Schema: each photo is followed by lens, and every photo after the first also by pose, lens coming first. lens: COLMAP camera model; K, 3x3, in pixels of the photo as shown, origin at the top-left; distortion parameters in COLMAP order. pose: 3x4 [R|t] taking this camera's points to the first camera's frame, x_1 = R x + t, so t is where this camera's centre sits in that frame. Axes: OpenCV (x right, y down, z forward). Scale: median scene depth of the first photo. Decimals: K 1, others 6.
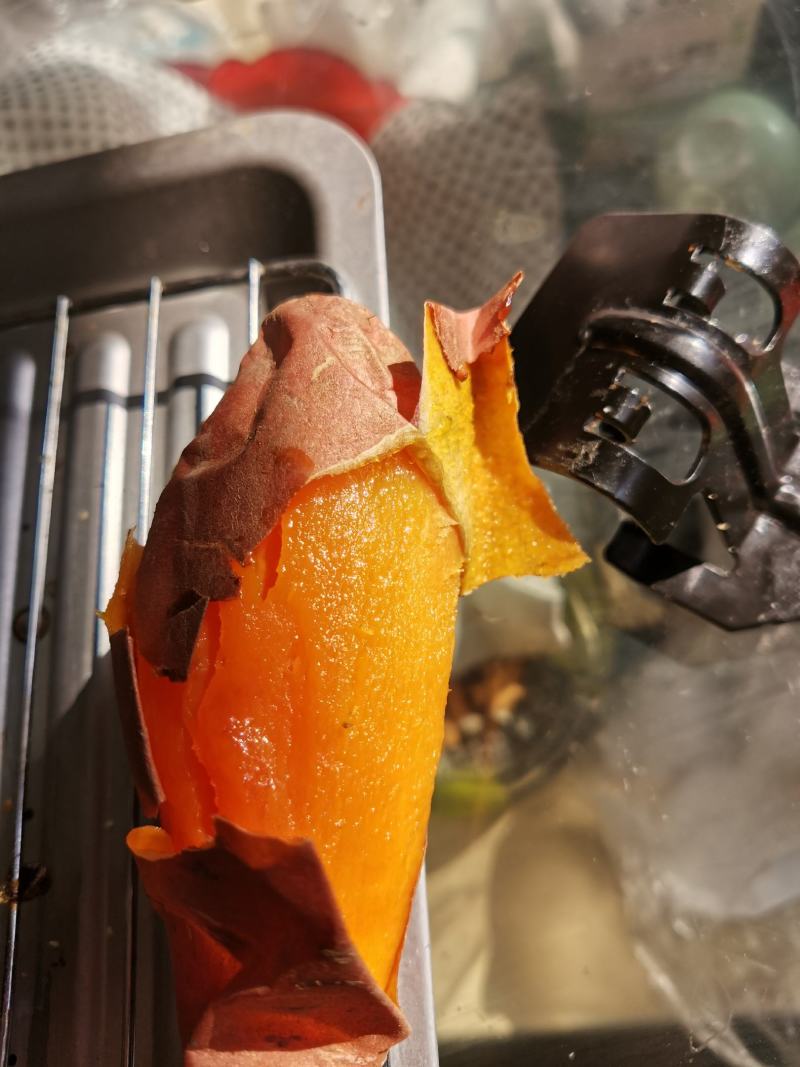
lens RADIAL K [[830.1, 0, 400.0], [0, 830.1, 533.5], [0, 0, 1]] dist [0.011413, -0.172918]
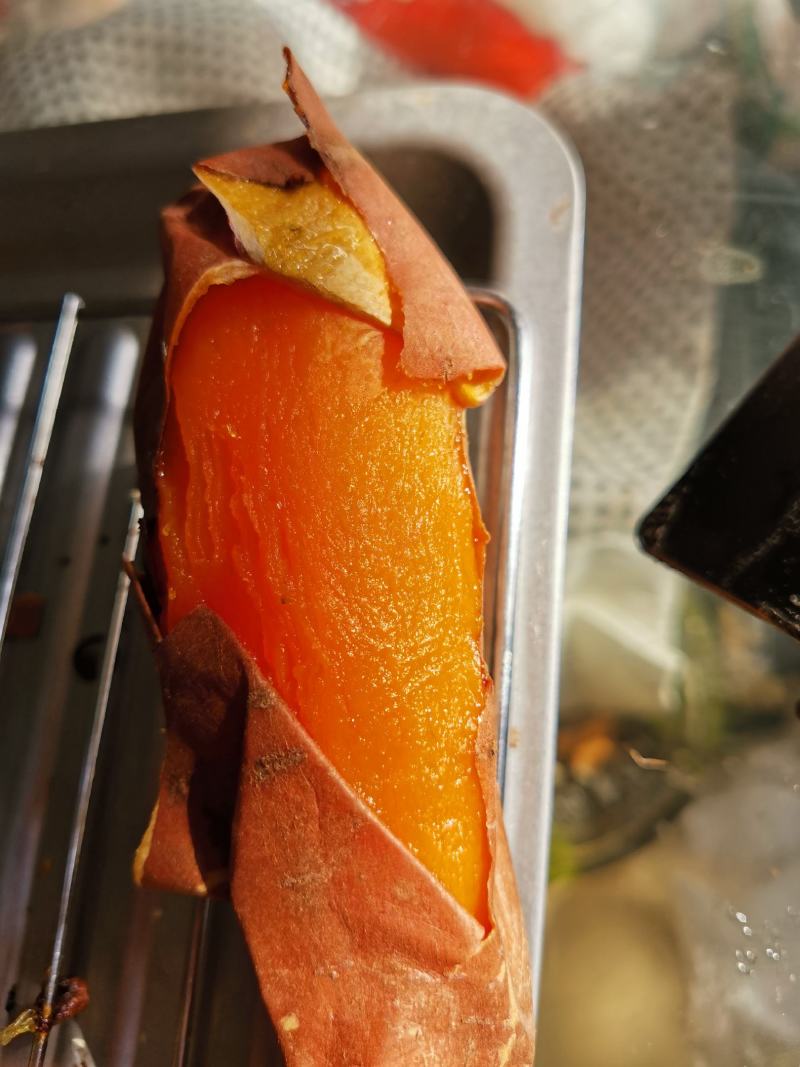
lens RADIAL K [[826.8, 0, 400.0], [0, 826.8, 533.5], [0, 0, 1]] dist [-0.083704, -0.000081]
pose [[0.986458, 0.151157, -0.063656, -0.064078], [-0.146407, 0.986478, 0.073658, -0.083103], [0.073929, -0.063341, 0.995250, 0.114606]]
